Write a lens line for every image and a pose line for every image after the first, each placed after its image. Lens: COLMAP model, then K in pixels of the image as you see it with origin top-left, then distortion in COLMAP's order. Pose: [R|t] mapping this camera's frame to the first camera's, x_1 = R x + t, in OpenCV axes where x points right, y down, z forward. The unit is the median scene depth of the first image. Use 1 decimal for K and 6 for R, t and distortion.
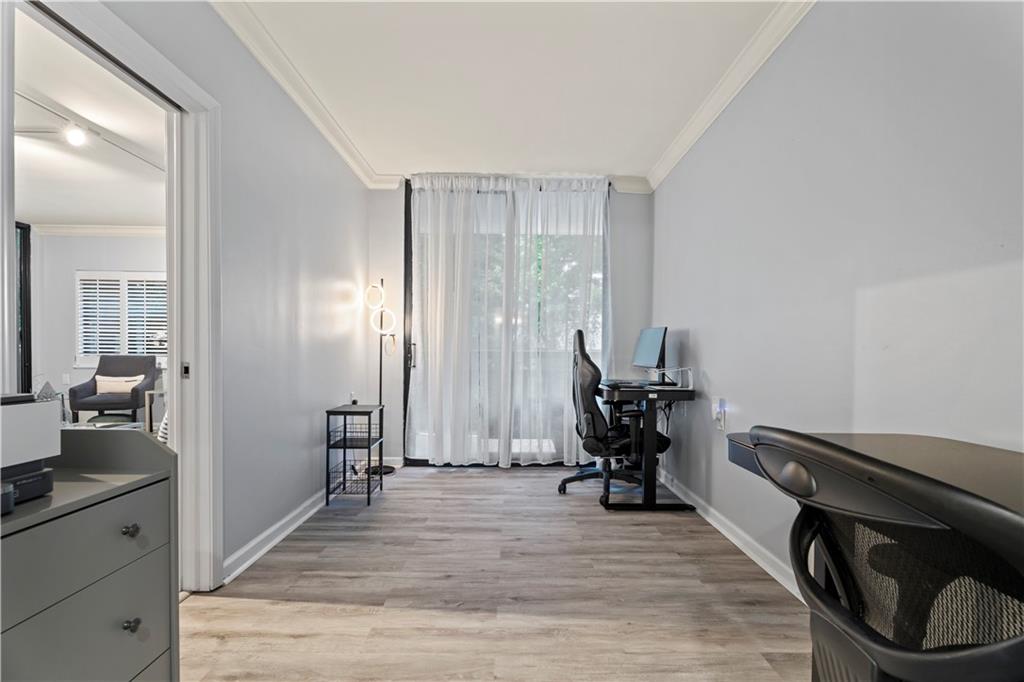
lens RADIAL K [[454.9, 0, 509.4], [0, 454.9, 343.3], [0, 0, 1]] dist [-0.000786, -0.000897]
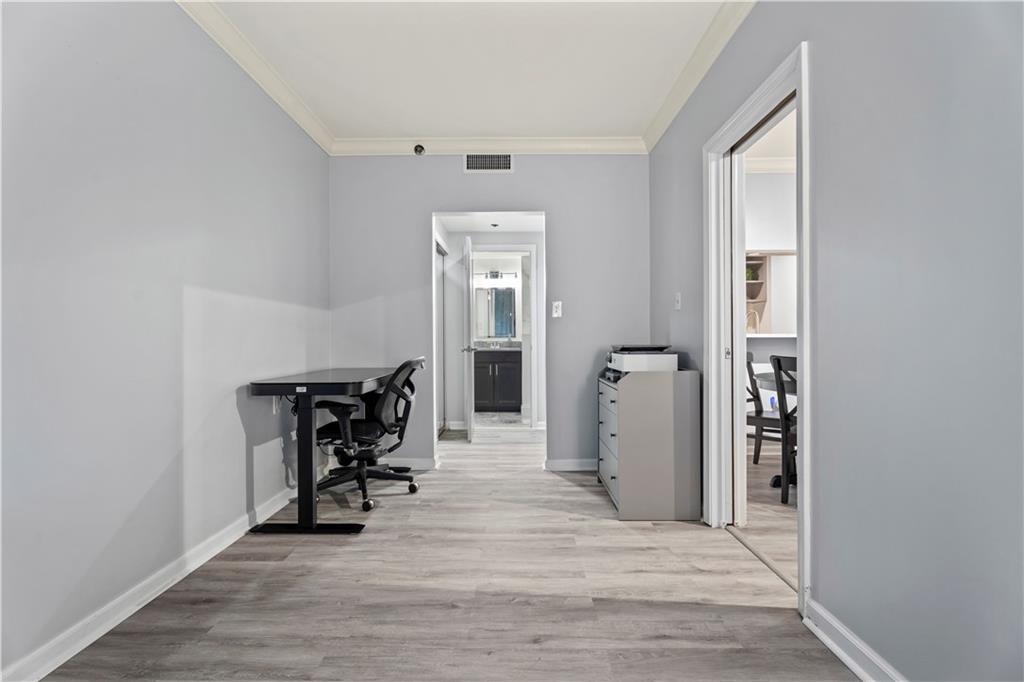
lens RADIAL K [[454.9, 0, 509.4], [0, 454.9, 343.3], [0, 0, 1]] dist [-0.000786, -0.000897]
pose [[-0.999924, -0.002695, 0.012004, -0.087360], [-0.002926, 0.999810, -0.019255, 0.039895], [-0.011950, -0.019288, -0.999743, 1.547052]]
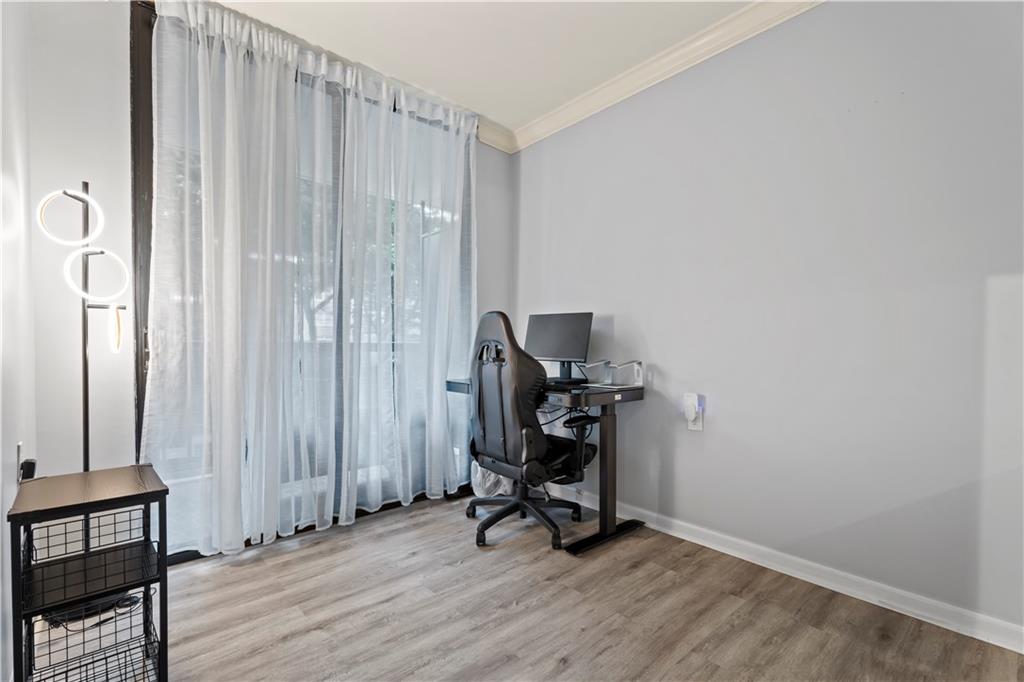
lens RADIAL K [[454.3, 0, 510.8], [0, 454.3, 347.9], [0, 0, 1]] dist [-0.000465, -0.000326]
pose [[0.758044, -0.004993, 0.652185, -0.438947], [-0.012129, 0.999690, 0.021751, 0.016930], [-0.652091, -0.024398, 0.757748, 0.654429]]
